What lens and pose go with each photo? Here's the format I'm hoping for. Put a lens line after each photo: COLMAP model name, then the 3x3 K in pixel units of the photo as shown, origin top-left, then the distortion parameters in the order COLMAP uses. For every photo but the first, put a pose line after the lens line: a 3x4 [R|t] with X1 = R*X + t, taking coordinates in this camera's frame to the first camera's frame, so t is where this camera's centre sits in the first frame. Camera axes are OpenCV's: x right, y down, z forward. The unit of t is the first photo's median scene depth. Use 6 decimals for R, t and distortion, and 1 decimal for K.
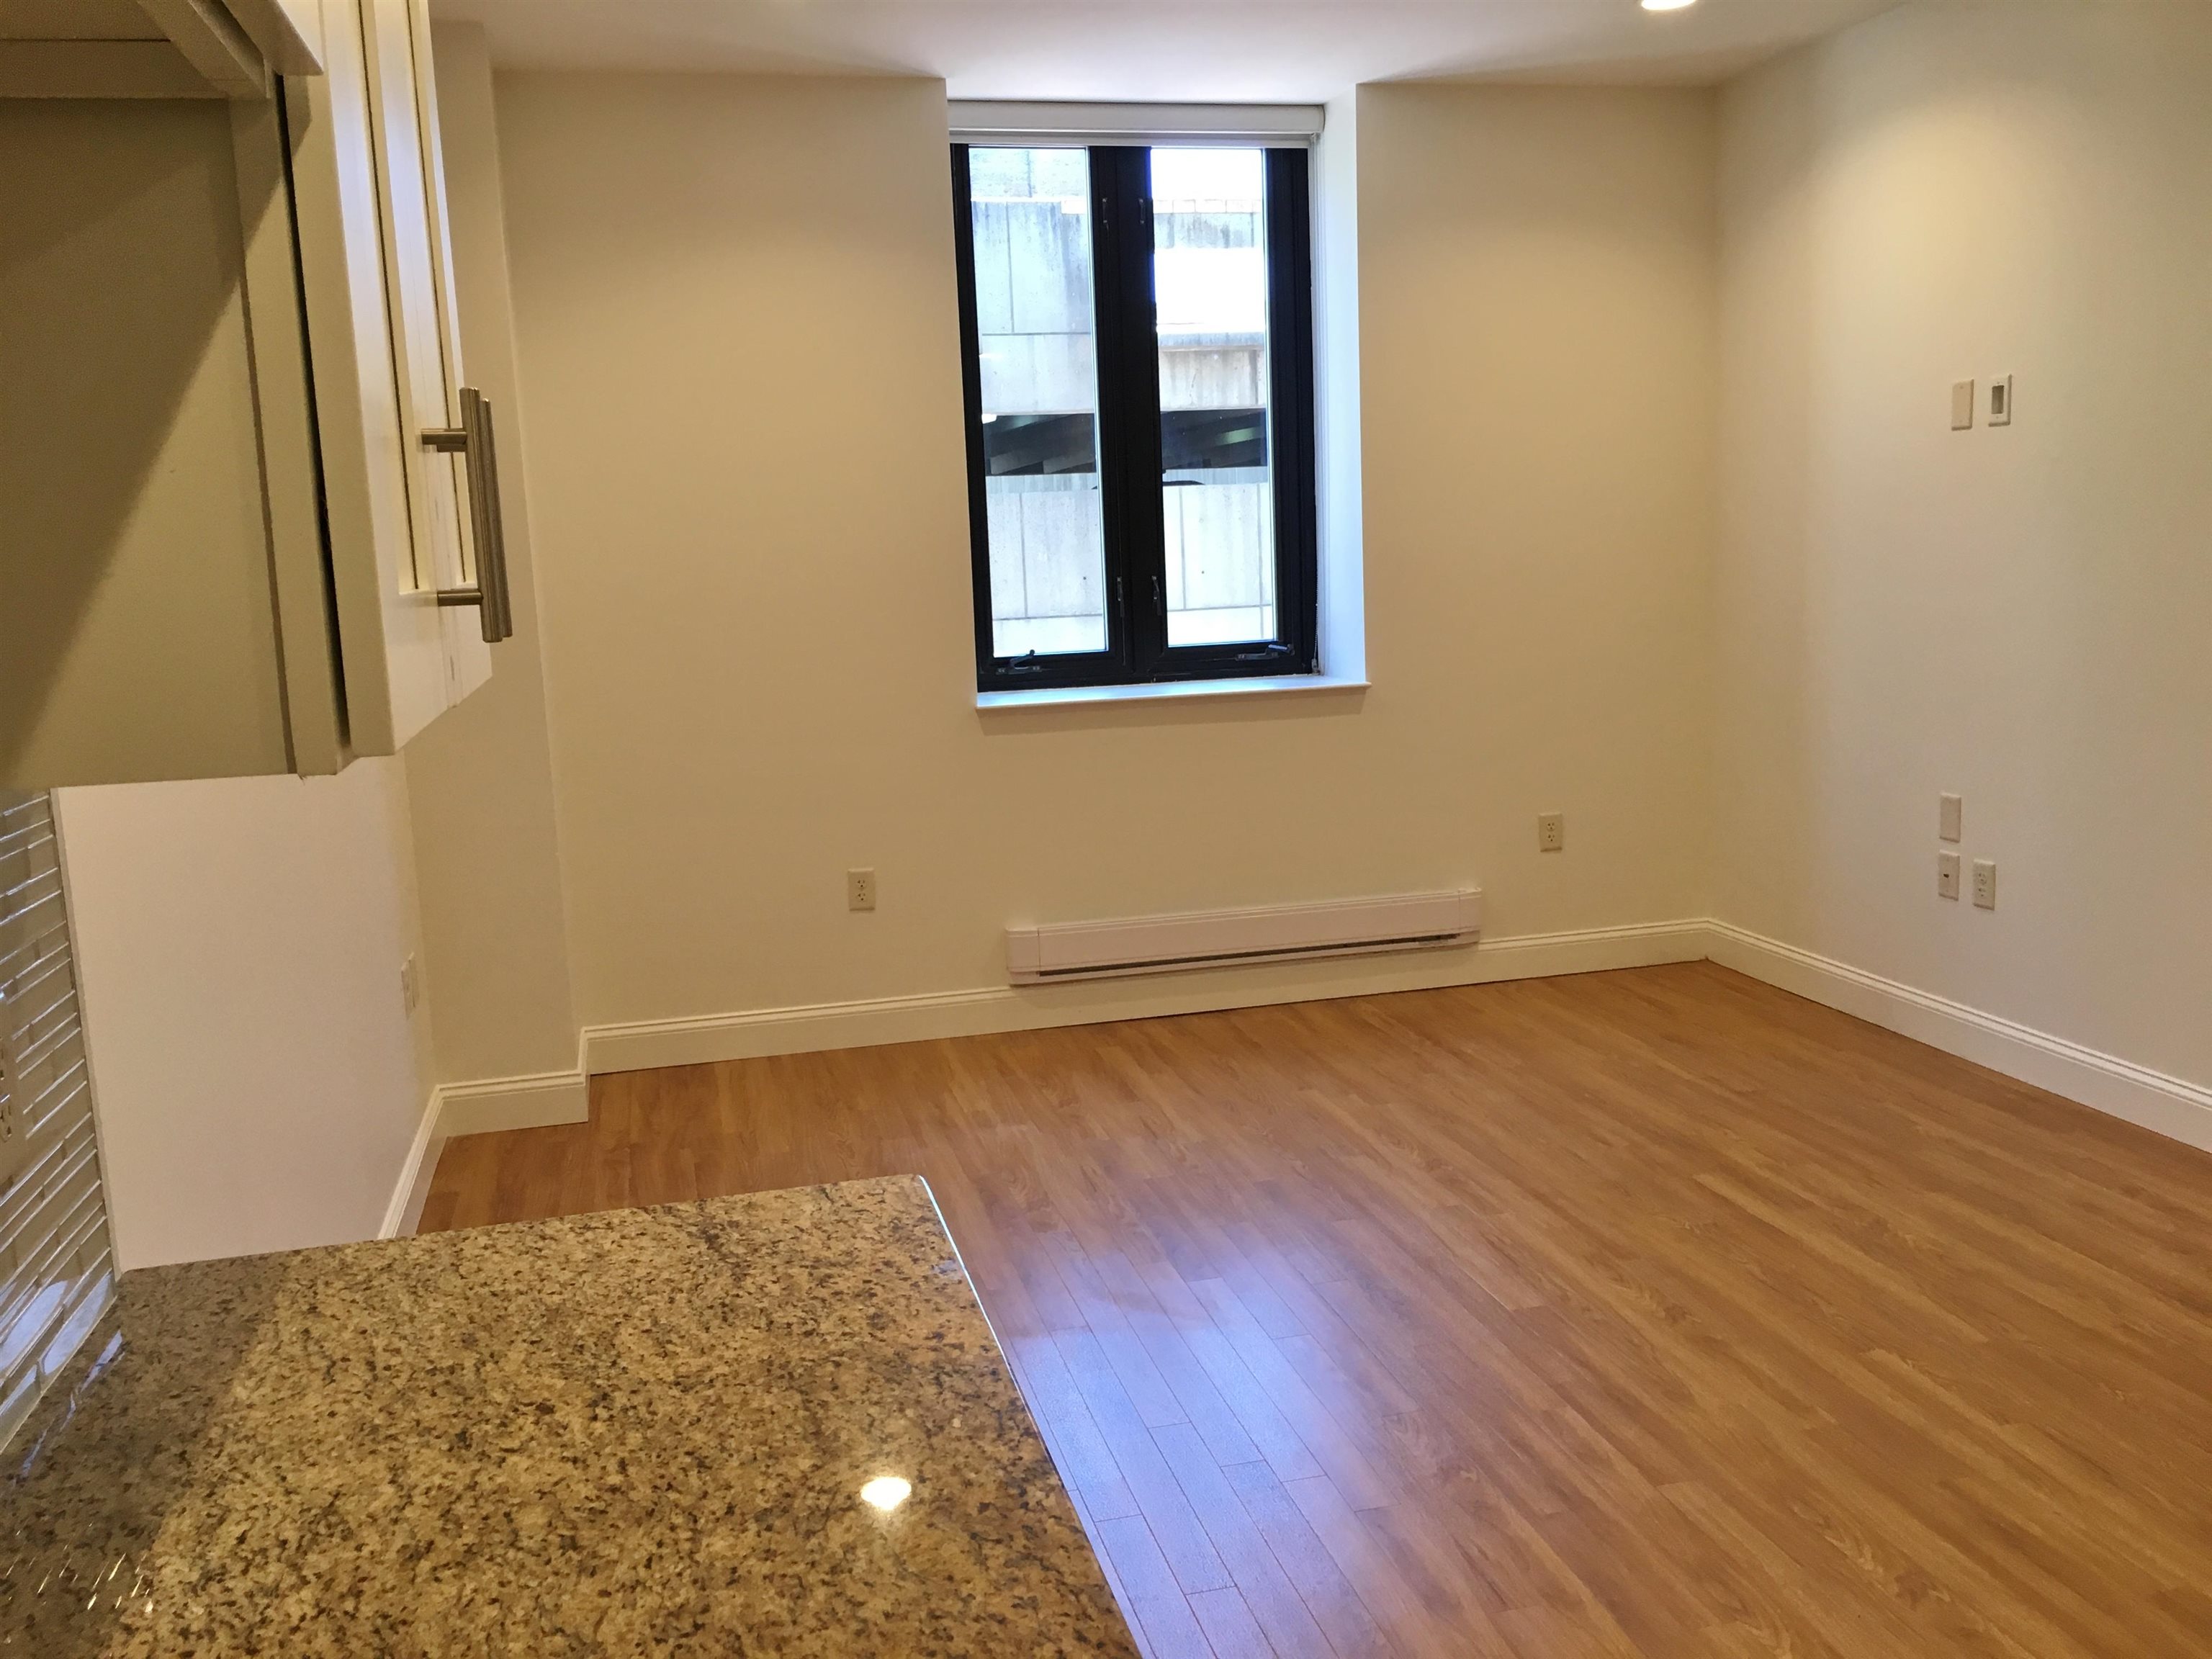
lens RADIAL K [[1889.0, 0, 1106.0], [0, 1889.0, 829.5], [0, 0, 1]] dist [0.114079, -0.194906]
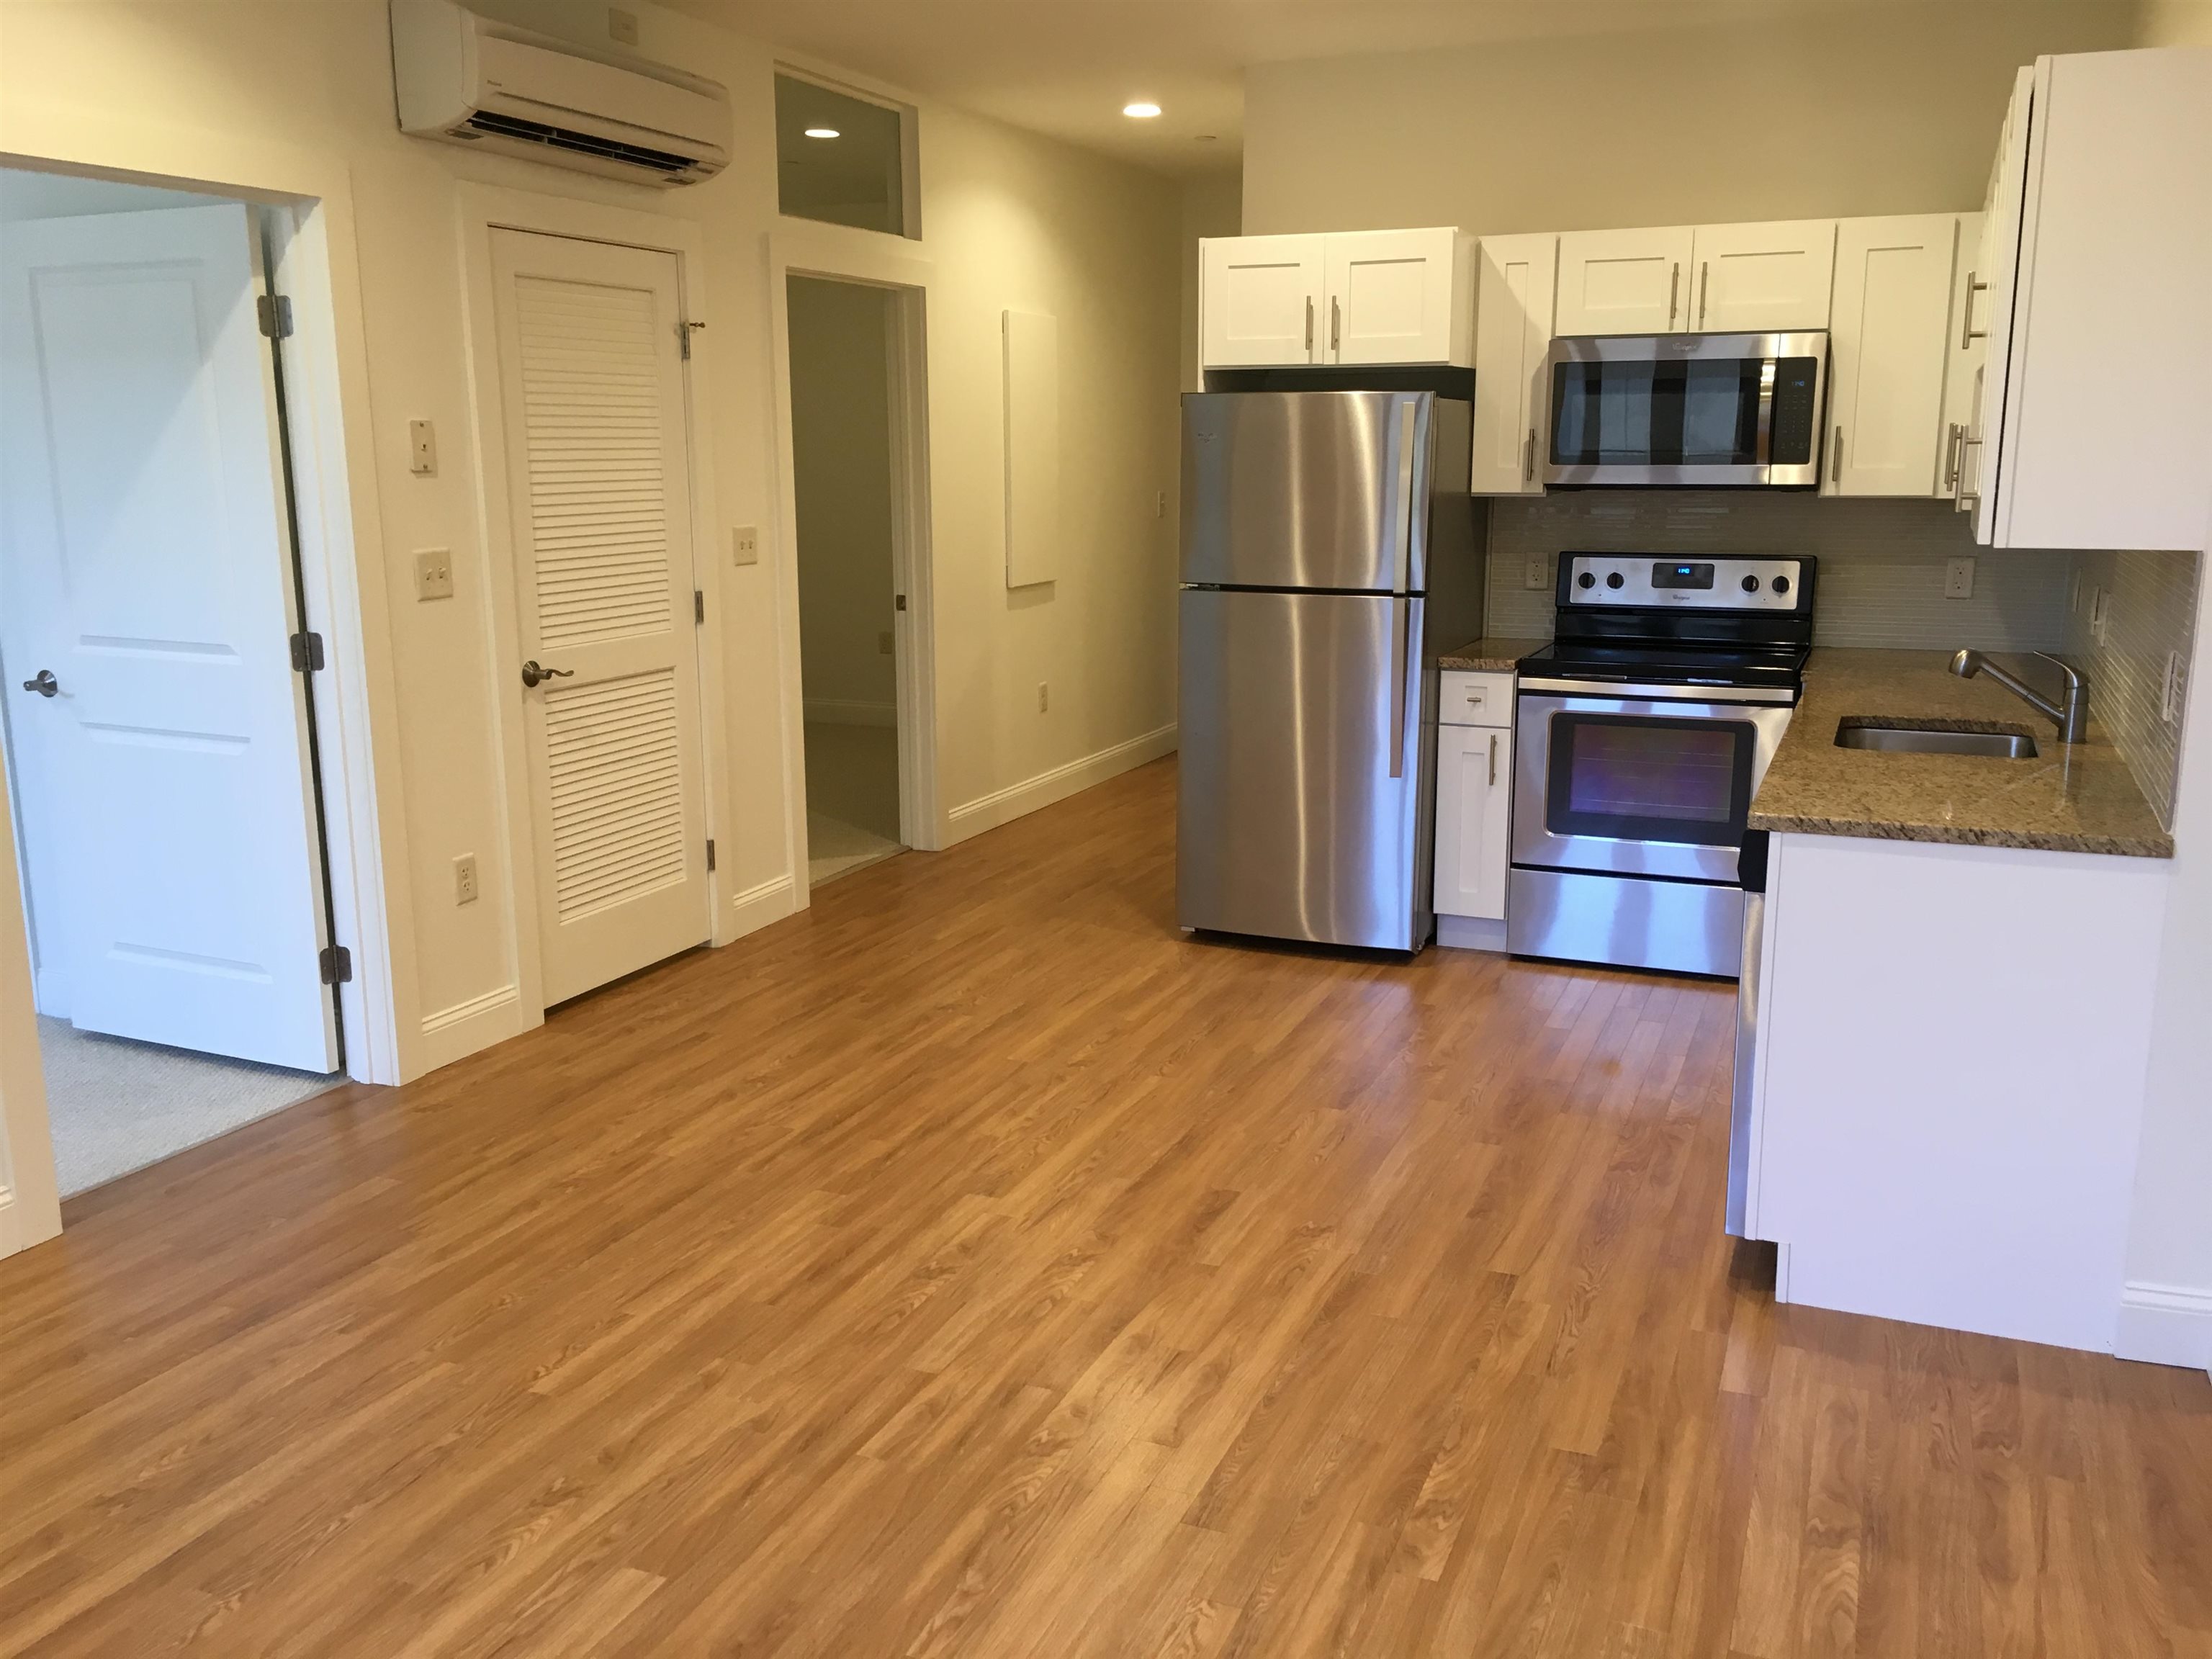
lens RADIAL K [[1889.0, 0, 1106.0], [0, 1889.0, 829.5], [0, 0, 1]] dist [0.114079, -0.194906]
pose [[-0.808842, -0.069494, 0.583904, -0.778431], [0.129888, 0.947349, 0.292675, -0.500865], [-0.573501, 0.312570, -0.757230, 3.159162]]
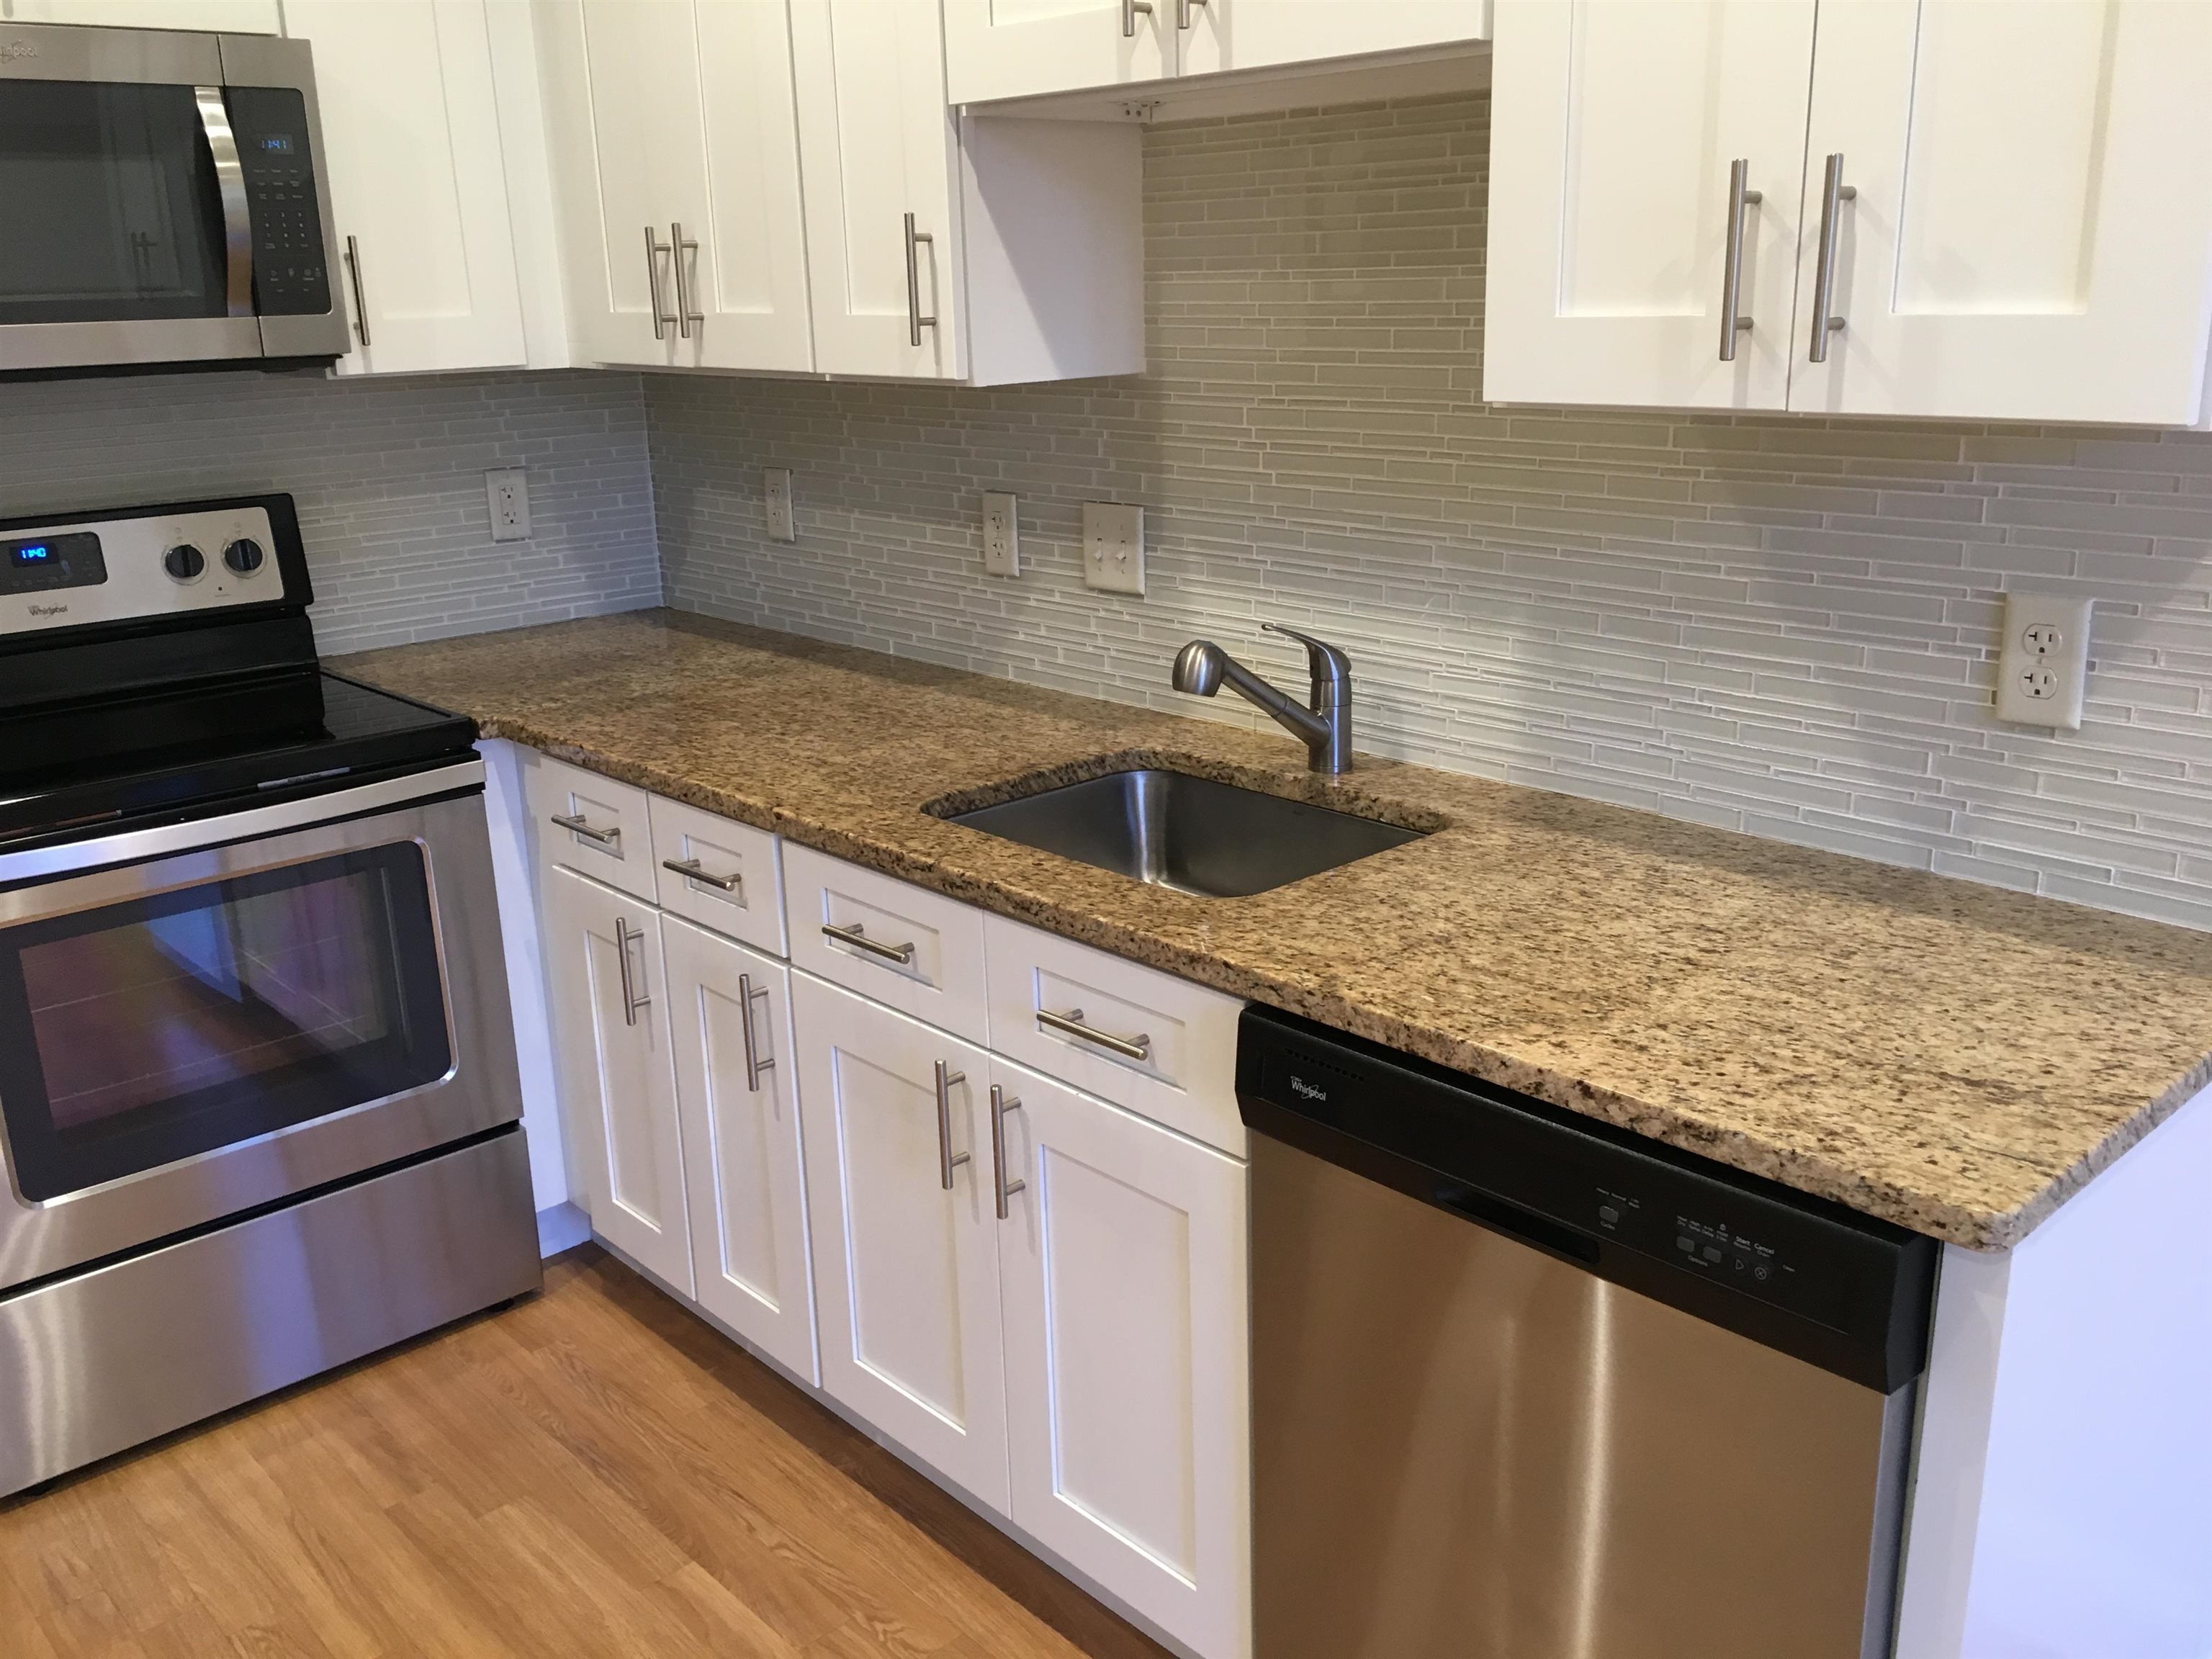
lens RADIAL K [[1889.0, 0, 1106.0], [0, 1889.0, 829.5], [0, 0, 1]] dist [0.114079, -0.194906]
pose [[-0.871105, 0.203882, -0.446775, 0.526403], [-0.010335, 0.901938, 0.431743, -0.278540], [0.490988, 0.380711, -0.783575, 1.454210]]
